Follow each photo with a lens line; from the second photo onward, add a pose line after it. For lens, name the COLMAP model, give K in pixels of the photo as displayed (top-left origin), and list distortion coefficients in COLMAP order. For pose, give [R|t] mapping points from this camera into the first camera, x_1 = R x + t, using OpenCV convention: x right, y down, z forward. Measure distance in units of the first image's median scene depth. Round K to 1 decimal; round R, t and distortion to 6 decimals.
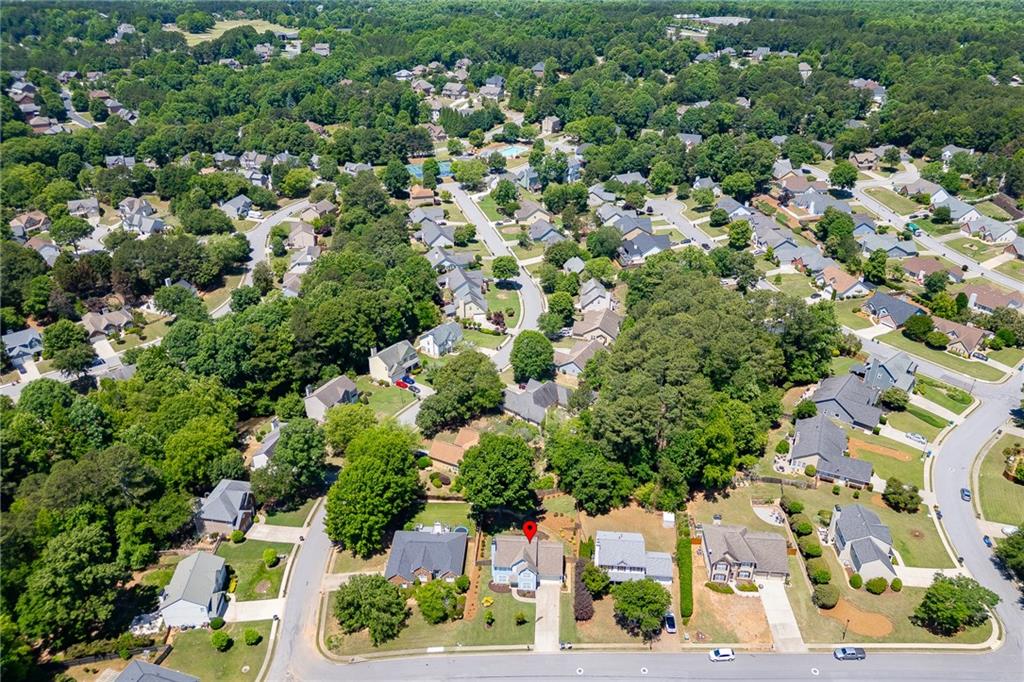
lens RADIAL K [[713.0, 0, 512.2], [0, 713.0, 305.1], [0, 0, 1]] dist [0.062588, -0.062379]
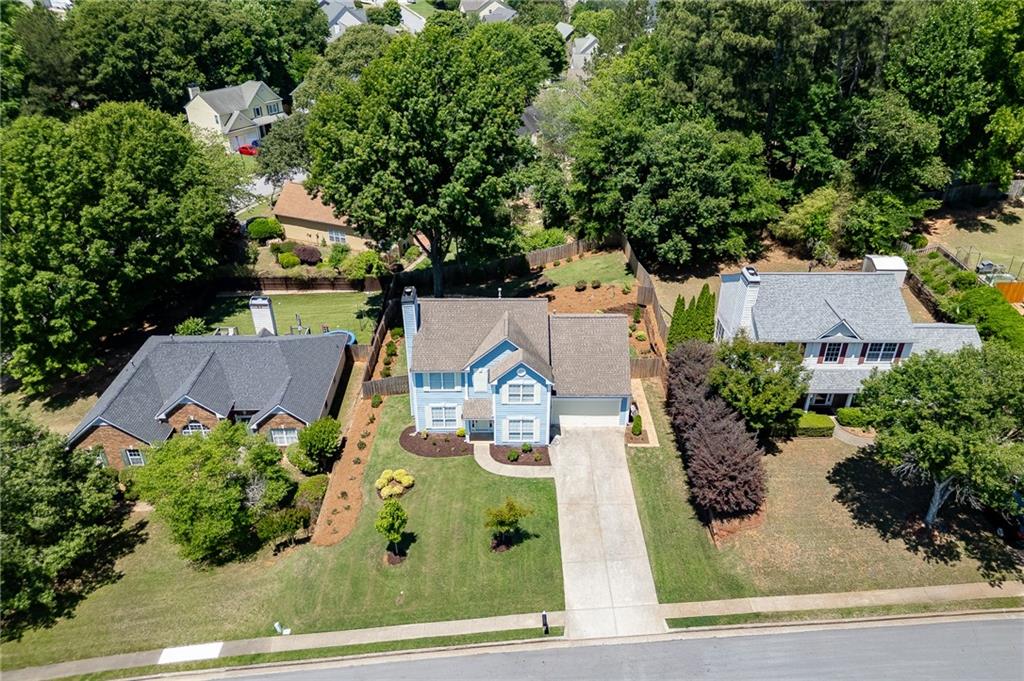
lens RADIAL K [[716.6, 0, 512.0], [0, 716.6, 340.5], [0, 0, 1]] dist [0.079458, -0.099701]
pose [[0.997469, -0.039676, 0.059005, -0.000385], [0.034454, 0.995610, 0.087026, 0.322671], [-0.062199, -0.084773, 0.994457, 0.690474]]
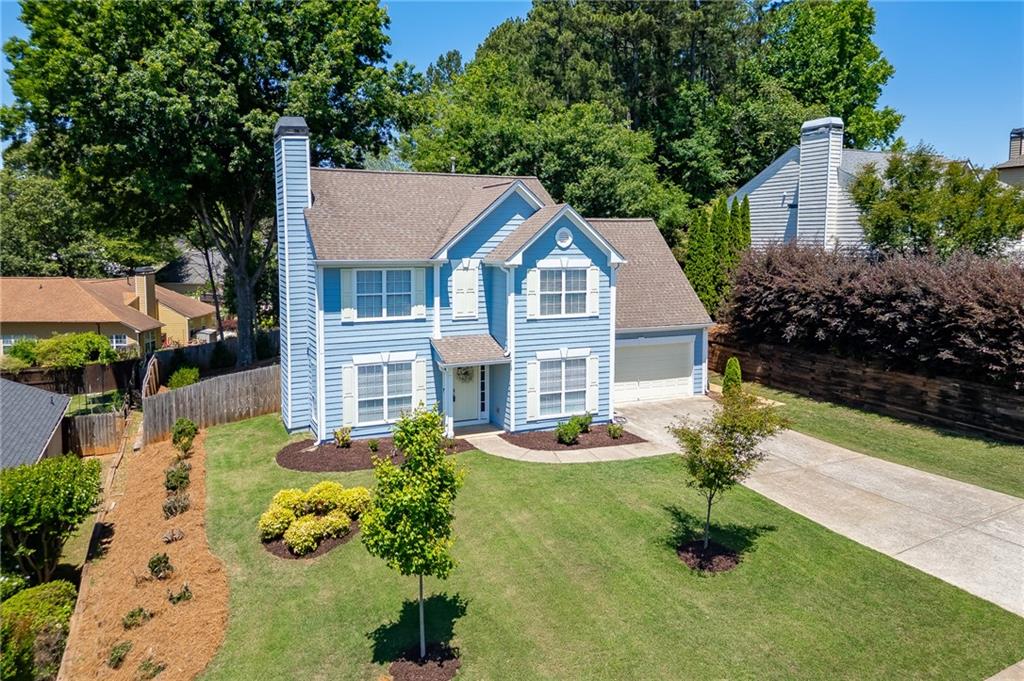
lens RADIAL K [[713.0, 0, 512.2], [0, 713.0, 304.6], [0, 0, 1]] dist [0.062588, -0.062379]
pose [[0.879677, -0.046603, 0.473284, -0.056364], [0.206715, 0.933727, -0.292273, 0.413090], [-0.428297, 0.354940, 0.831011, 0.873751]]
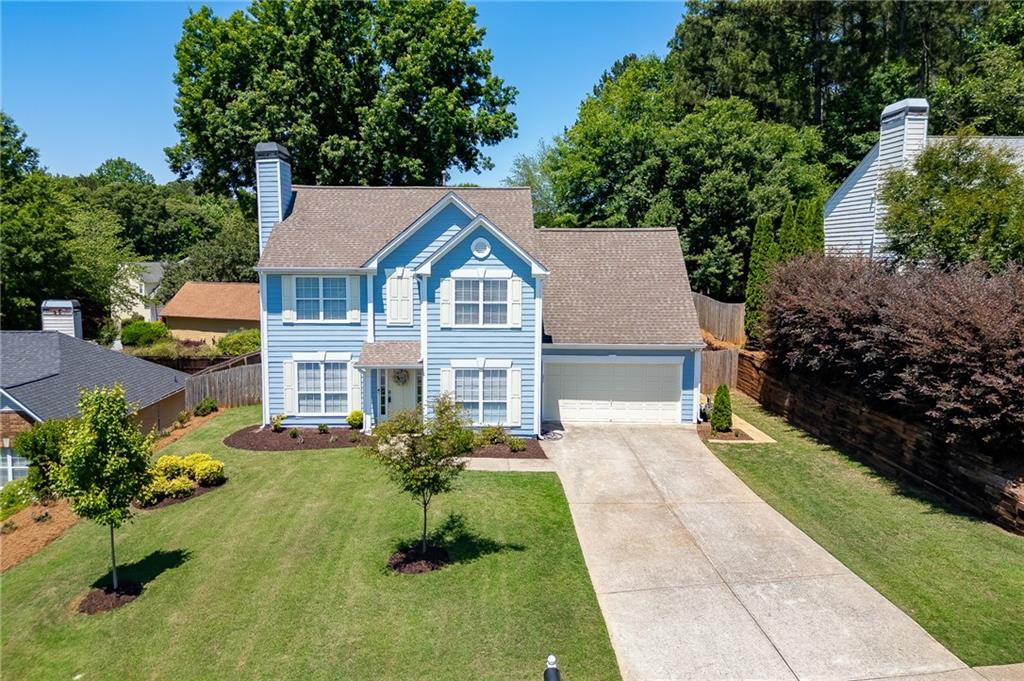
lens RADIAL K [[737.5, 0, 485.1], [0, 737.5, 331.4], [0, 0, 1]] dist [0.059302, -0.057635]
pose [[0.997480, -0.009088, 0.070364, 0.010794], [0.031924, 0.943184, -0.330734, 0.425707], [-0.063360, 0.332147, 0.941097, 0.849545]]
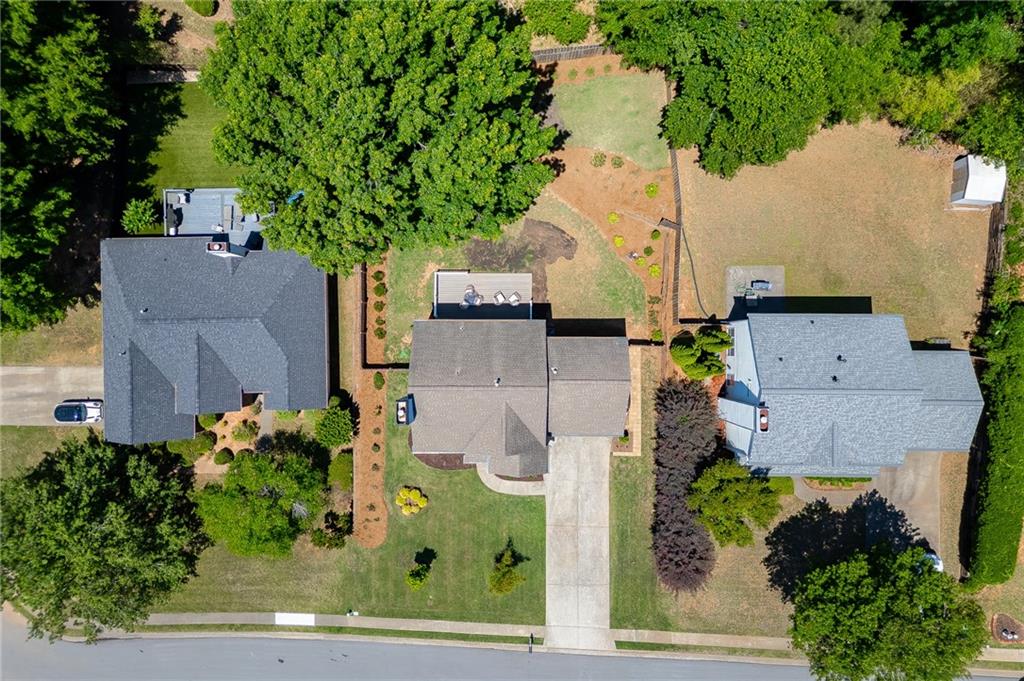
lens RADIAL K [[713.0, 0, 512.2], [0, 713.0, 304.6], [0, 0, 1]] dist [0.062588, -0.062379]
pose [[0.997883, -0.064974, -0.002765, 0.023297], [0.031185, 0.440772, 0.897077, 0.046581], [-0.057068, -0.895264, 0.441865, 0.910506]]
